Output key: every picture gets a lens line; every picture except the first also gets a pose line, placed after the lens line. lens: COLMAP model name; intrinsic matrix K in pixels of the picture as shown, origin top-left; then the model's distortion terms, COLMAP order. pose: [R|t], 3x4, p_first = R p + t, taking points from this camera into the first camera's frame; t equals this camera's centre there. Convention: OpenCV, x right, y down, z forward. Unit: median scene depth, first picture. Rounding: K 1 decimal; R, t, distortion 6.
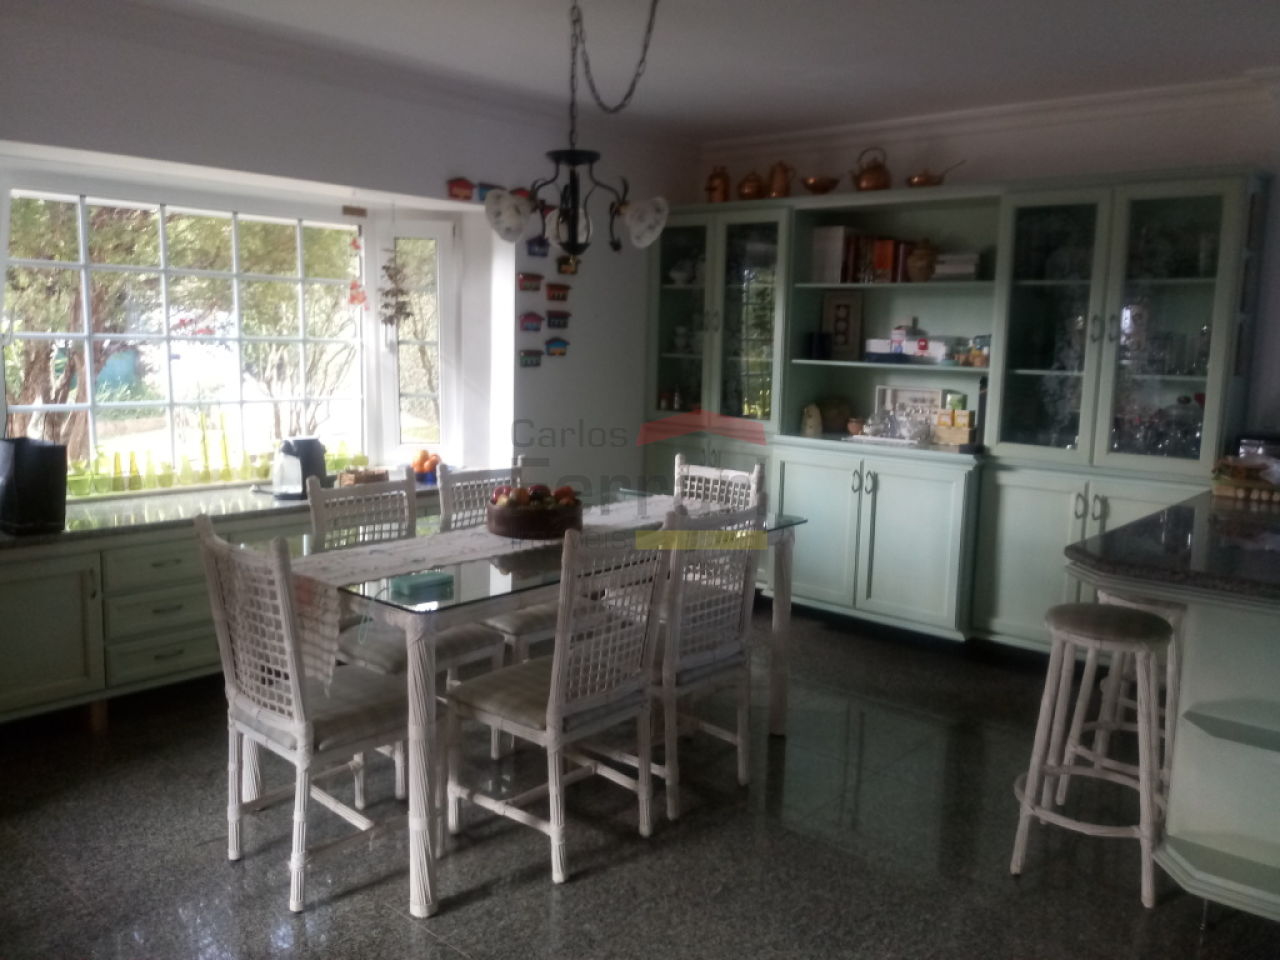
lens RADIAL K [[1028.3, 0, 640.4], [0, 1028.3, 478.2], [0, 0, 1]] dist [0.031044, -0.052509]
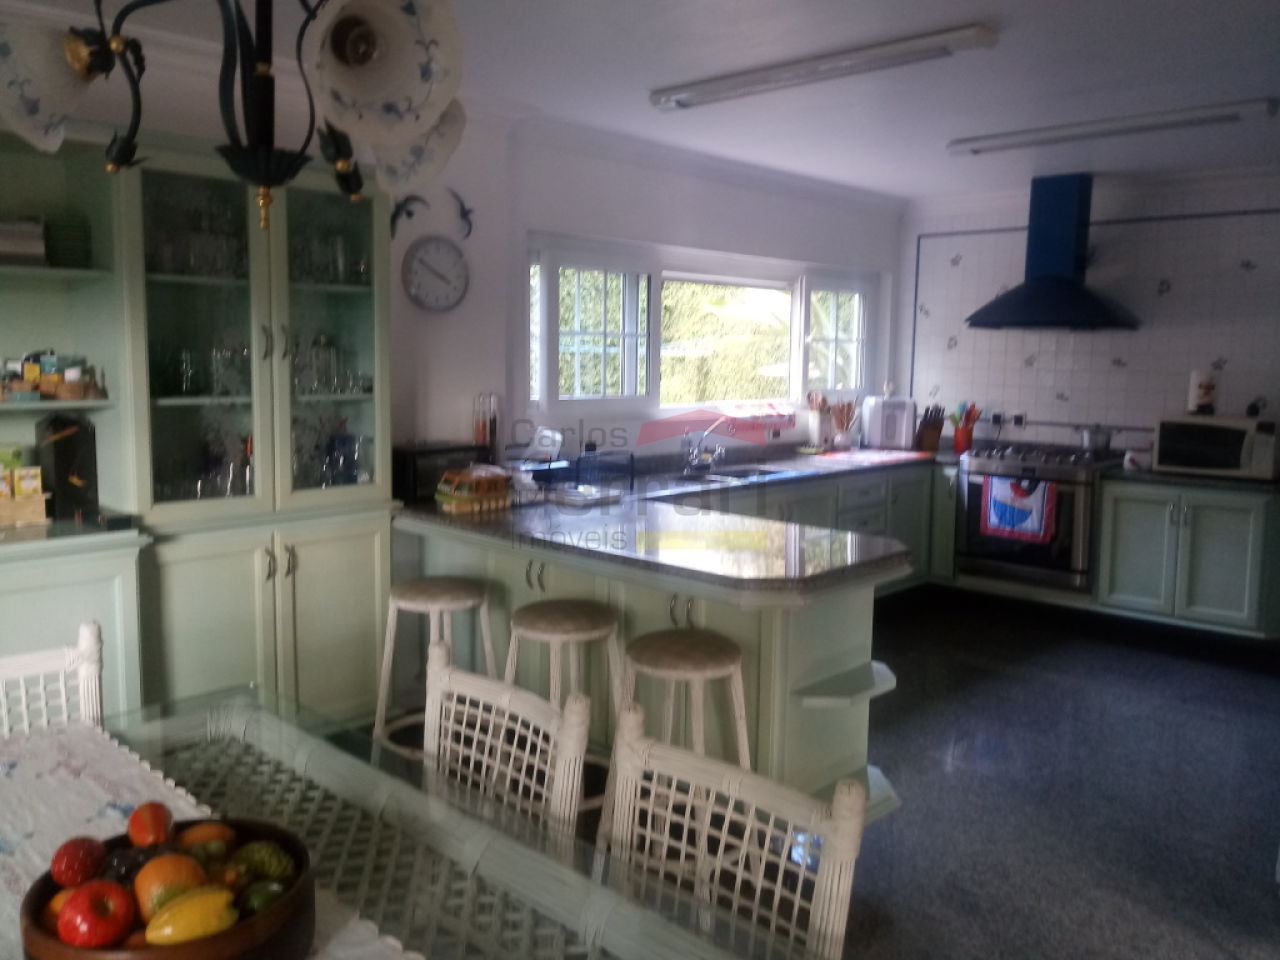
lens RADIAL K [[1028.3, 0, 639.9], [0, 1028.3, 476.5], [0, 0, 1]] dist [0.031044, -0.052509]
pose [[0.033608, -0.144108, 0.988991, -0.345087], [0.130285, 0.981738, 0.138623, -0.112905], [-0.990907, 0.124192, 0.051769, 0.666294]]
